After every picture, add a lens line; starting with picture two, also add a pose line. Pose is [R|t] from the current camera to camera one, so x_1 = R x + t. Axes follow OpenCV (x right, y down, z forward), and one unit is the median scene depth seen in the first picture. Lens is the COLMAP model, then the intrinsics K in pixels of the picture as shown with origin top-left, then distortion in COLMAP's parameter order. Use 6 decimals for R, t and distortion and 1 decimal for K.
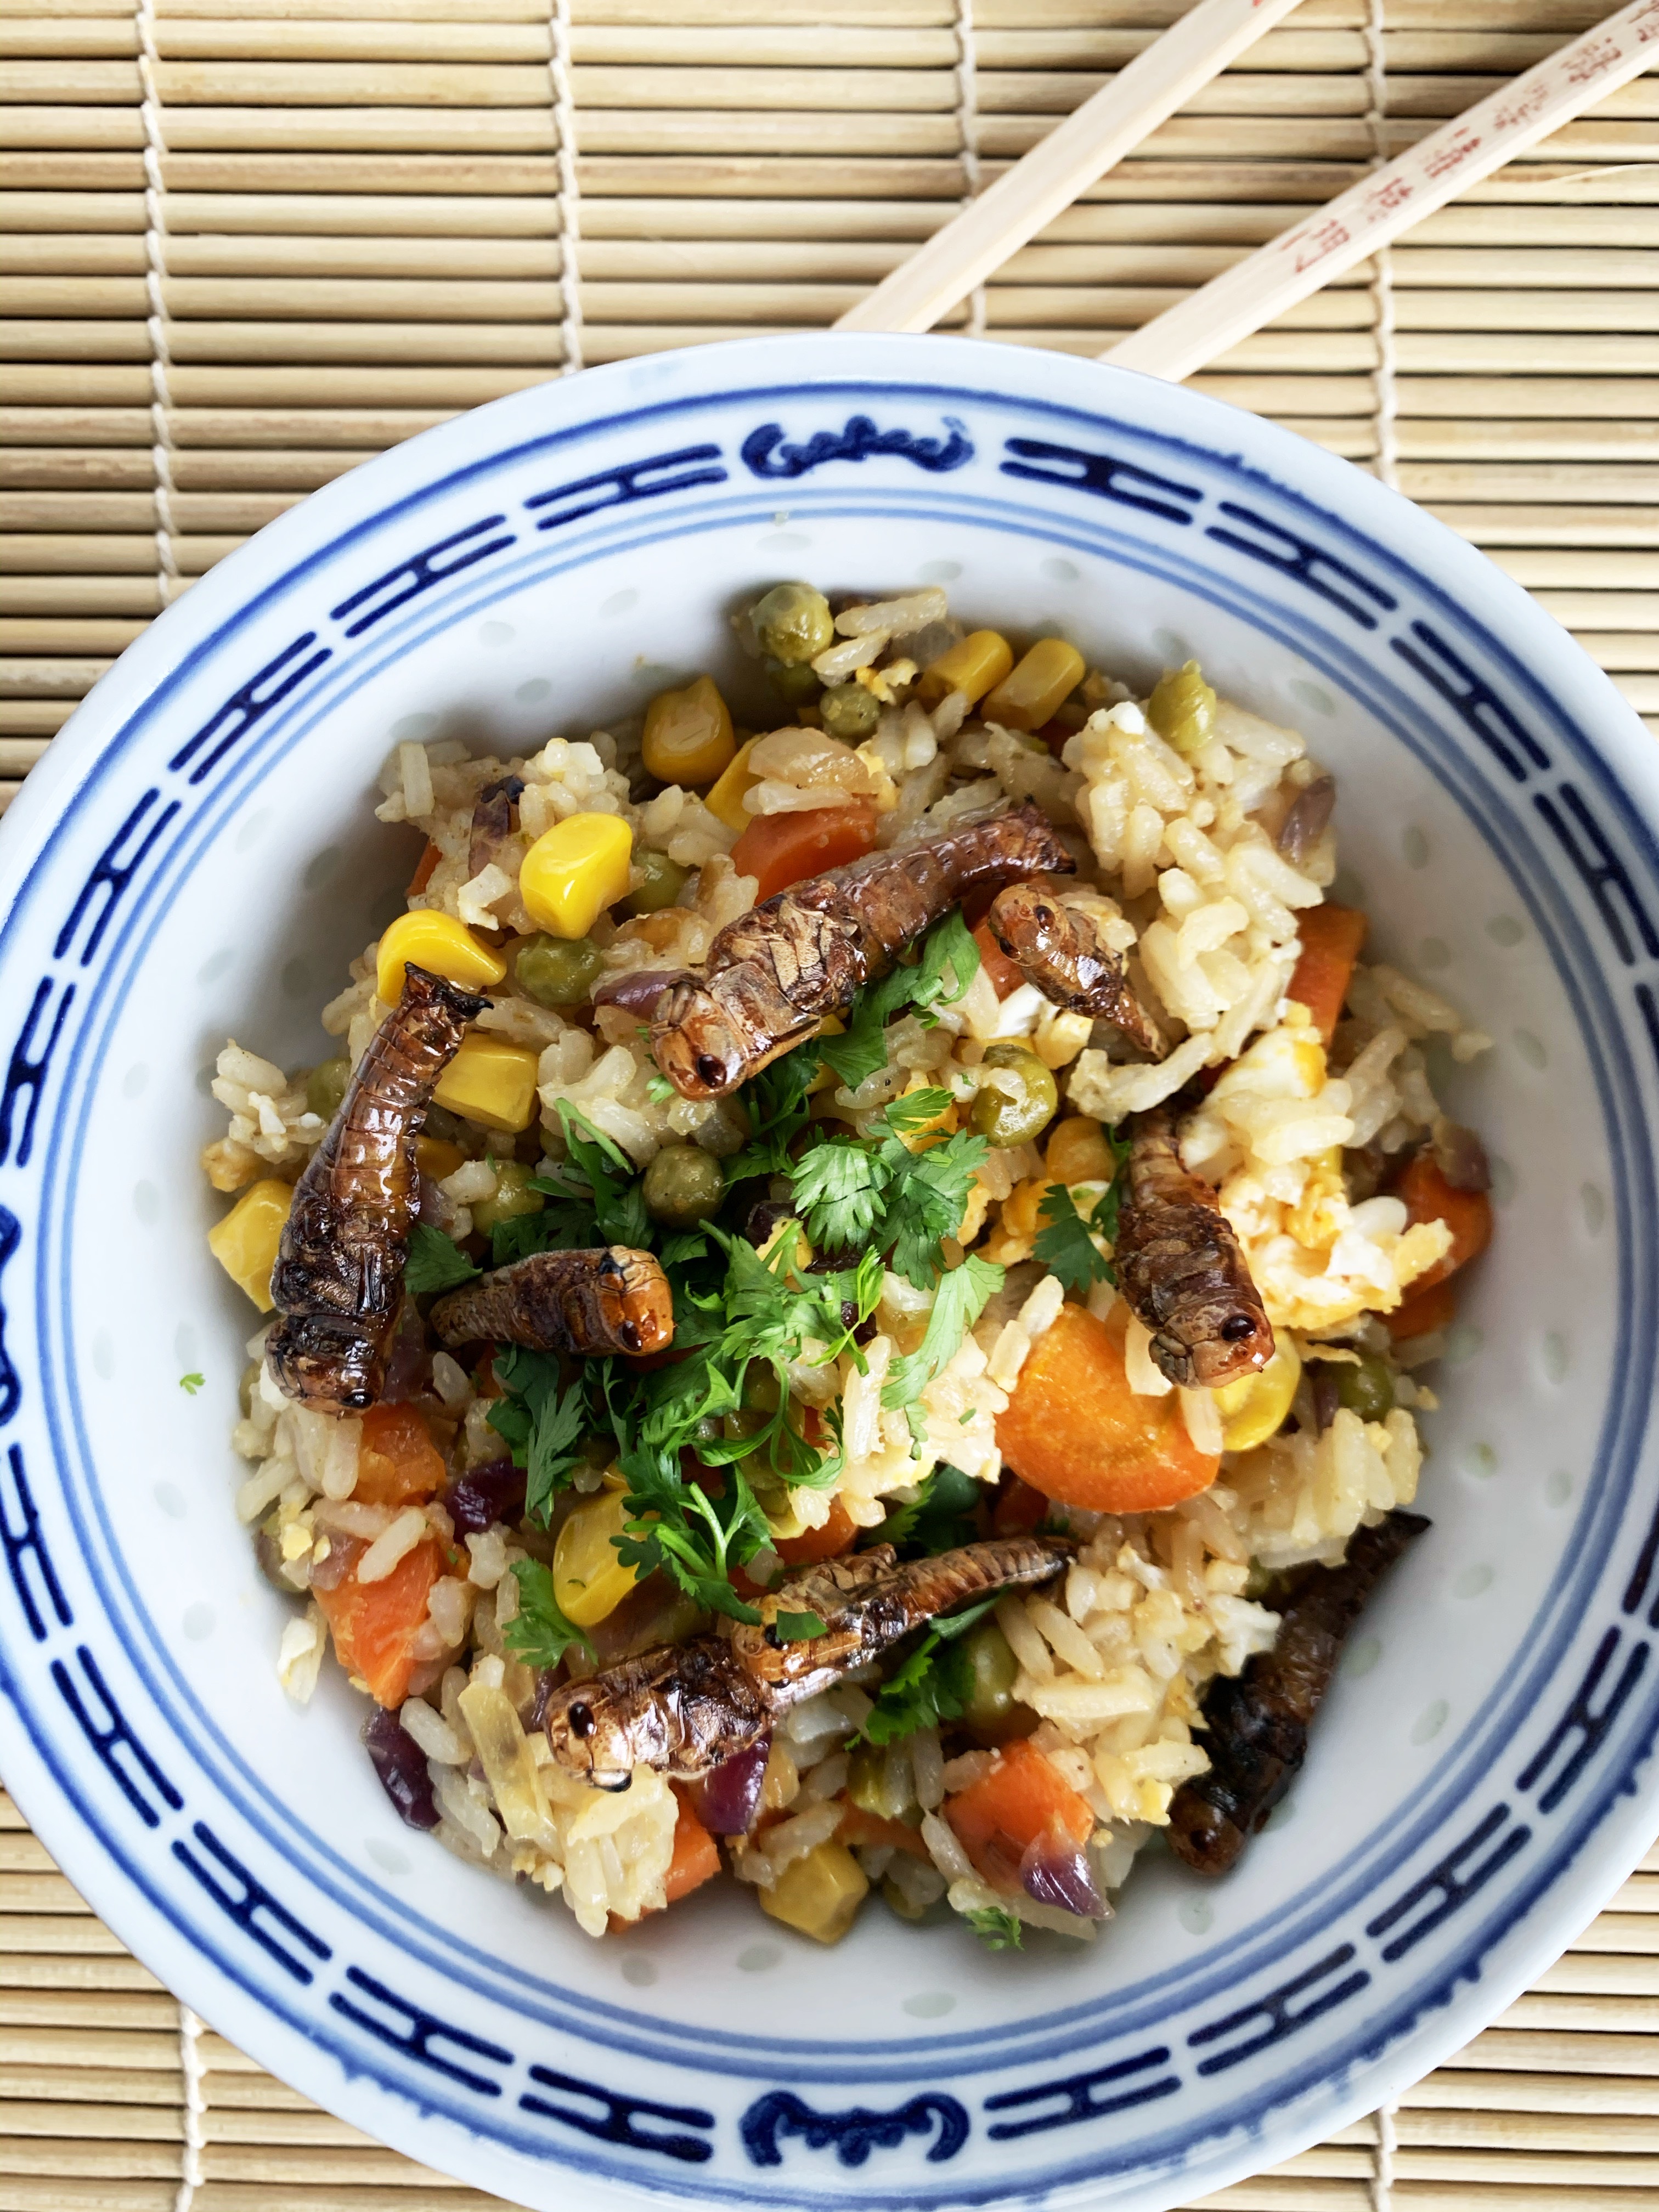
lens RADIAL K [[1957.4, 0, 829.5], [0, 1957.4, 1106.0], [0, 0, 1]] dist [0.009143, -0.000125]
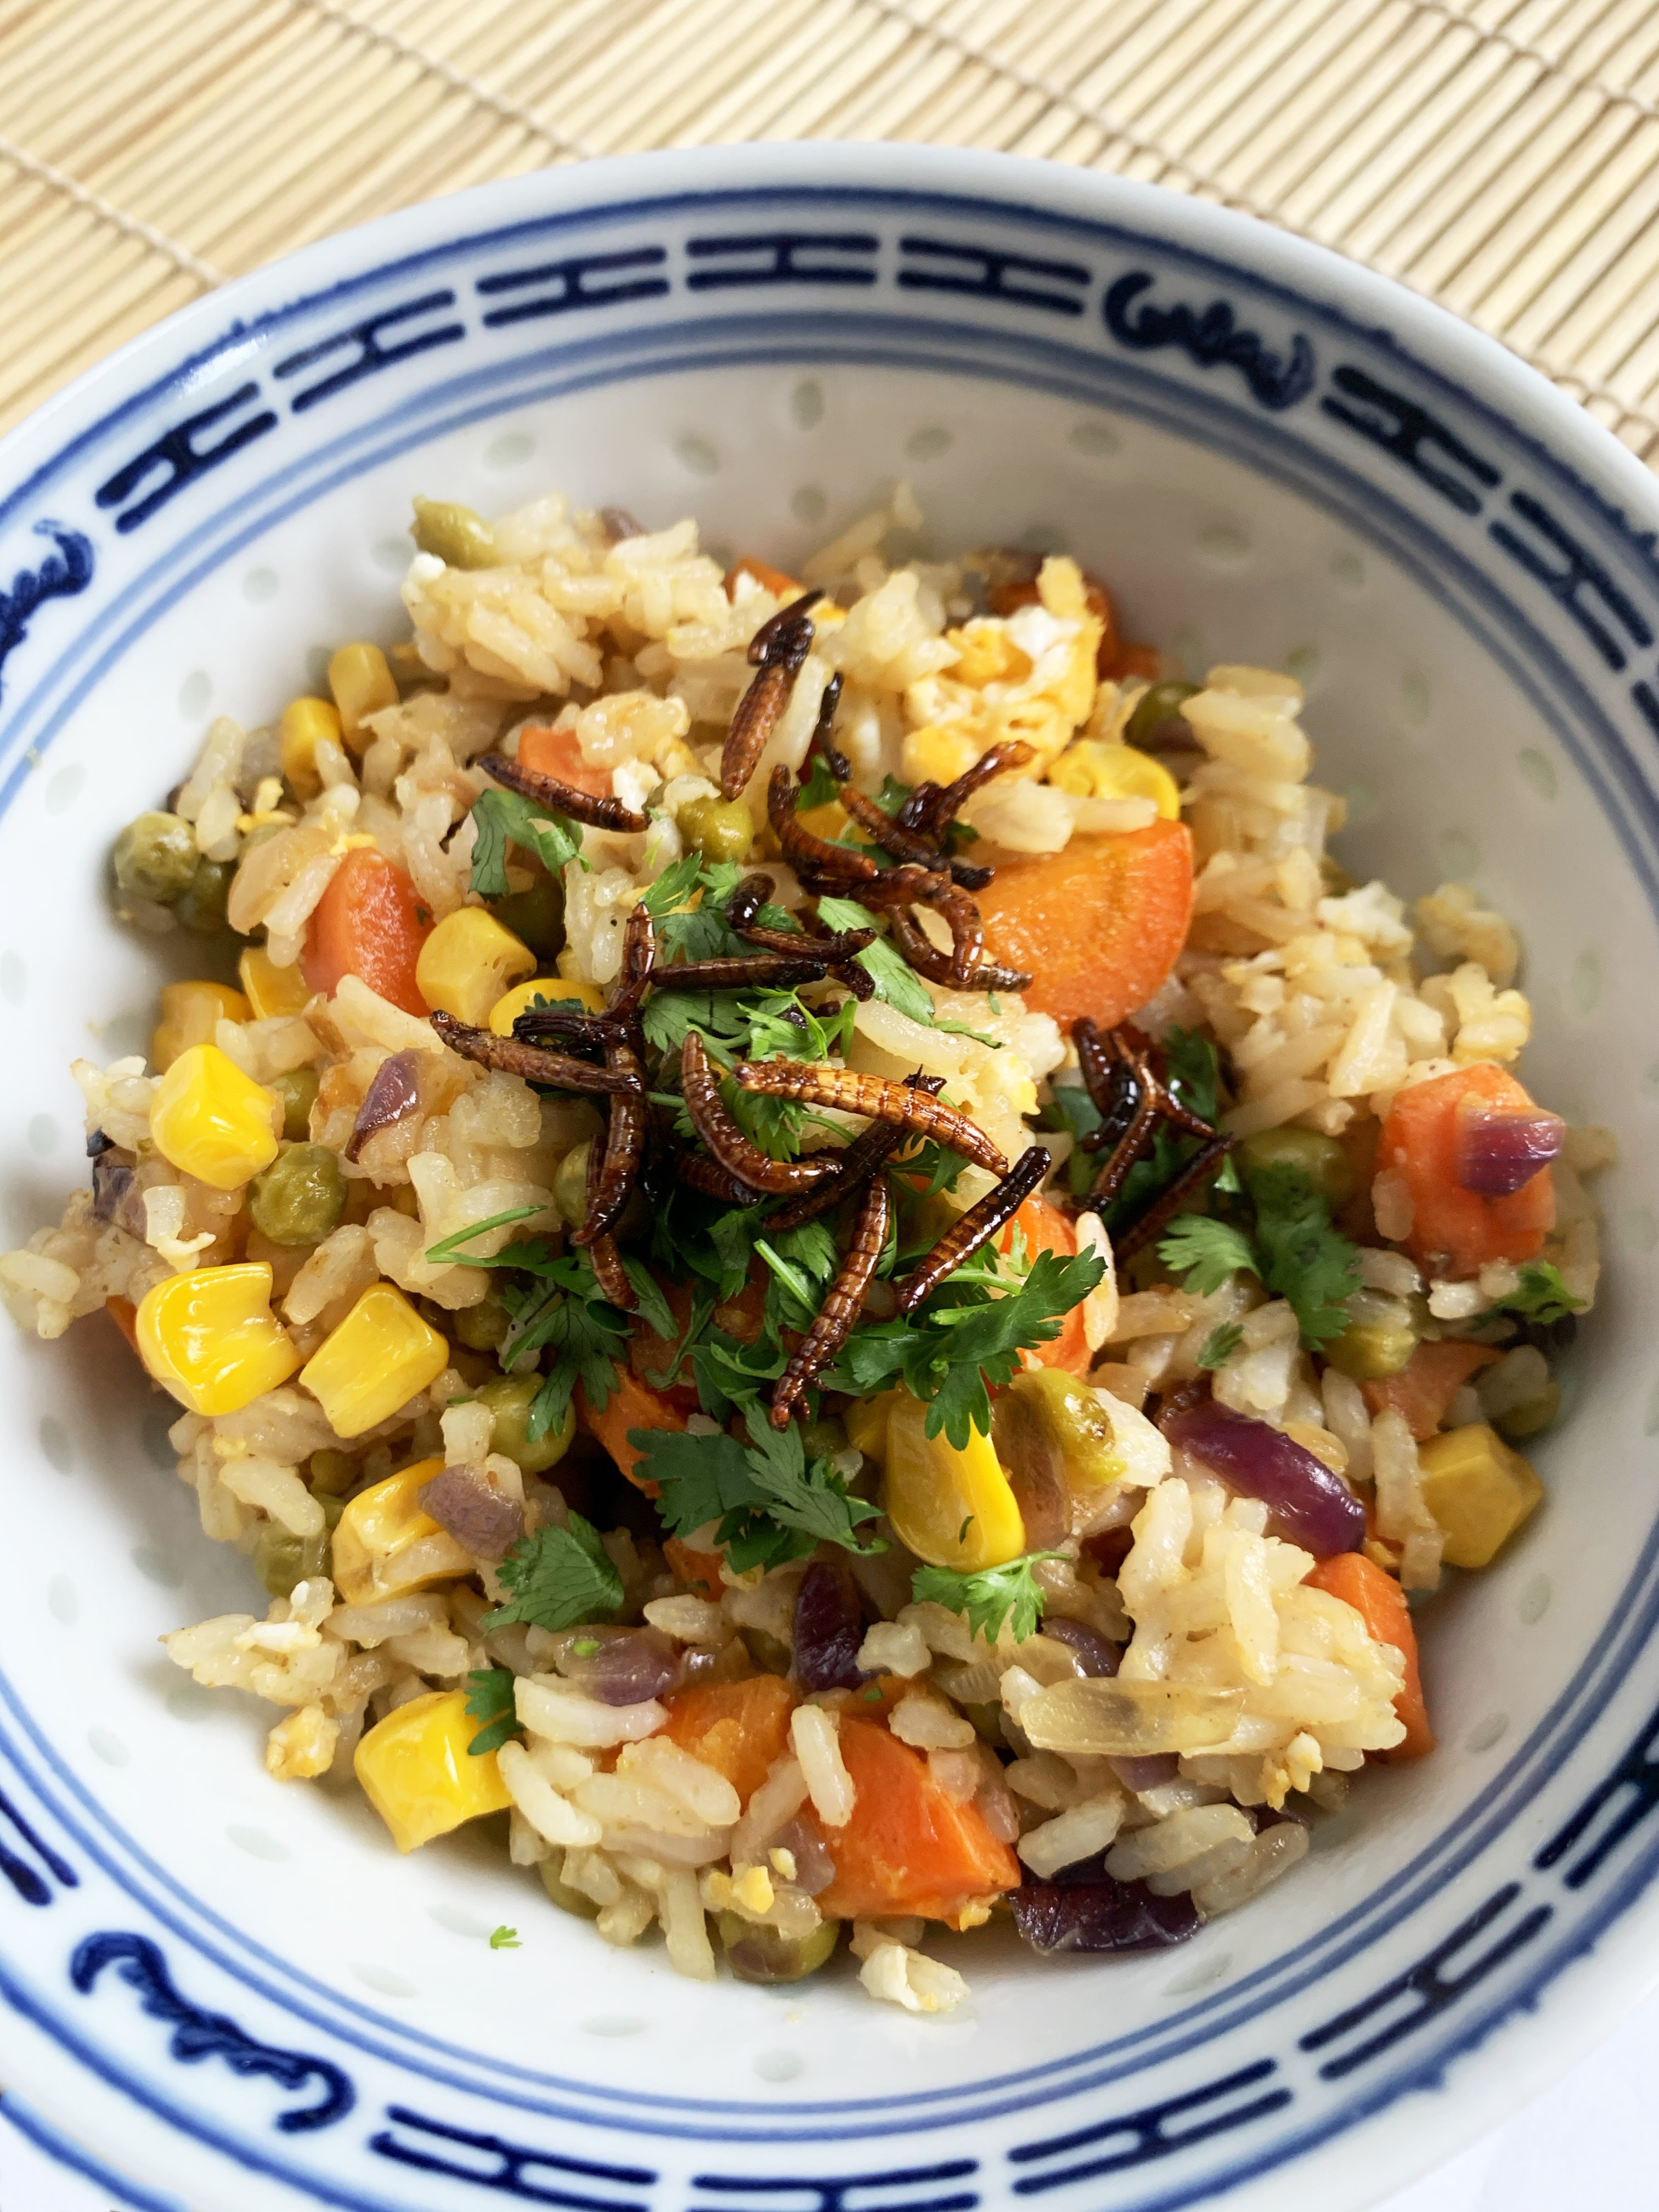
lens RADIAL K [[1957.4, 0, 829.5], [0, 1957.4, 1106.0], [0, 0, 1]] dist [0.009143, -0.000125]
pose [[0.478799, -0.812446, 0.332692, -0.272191], [0.876441, 0.420315, -0.234918, 0.302119], [0.051022, 0.404063, 0.913307, 0.219725]]
